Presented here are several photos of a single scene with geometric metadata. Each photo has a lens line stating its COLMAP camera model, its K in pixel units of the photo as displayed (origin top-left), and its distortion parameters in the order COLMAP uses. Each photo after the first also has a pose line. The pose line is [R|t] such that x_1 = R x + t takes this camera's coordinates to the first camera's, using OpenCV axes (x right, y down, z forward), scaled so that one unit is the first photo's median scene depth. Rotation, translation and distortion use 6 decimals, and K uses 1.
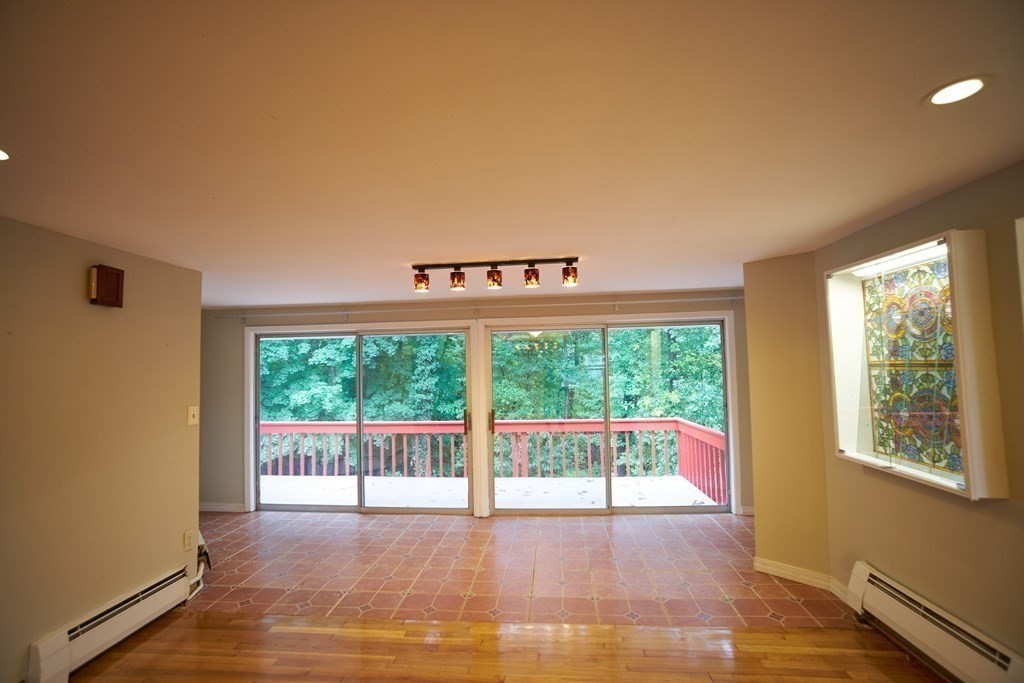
lens RADIAL K [[457.6, 0, 509.6], [0, 457.6, 344.5], [0, 0, 1]] dist [-0.003793, -0.000011]
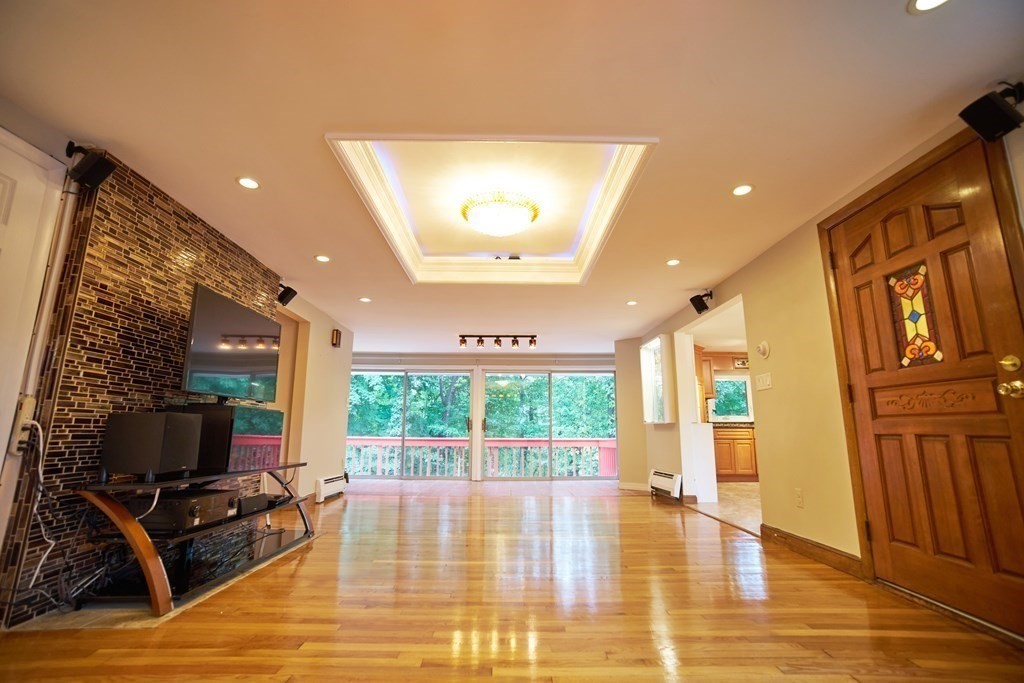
lens RADIAL K [[457.6, 0, 509.6], [0, 457.6, 344.5], [0, 0, 1]] dist [-0.003793, -0.000011]
pose [[0.994544, 0.042755, 0.095149, -0.180044], [-0.029330, 0.989960, -0.138269, 0.155841], [-0.100106, 0.134724, 0.985814, -1.113078]]
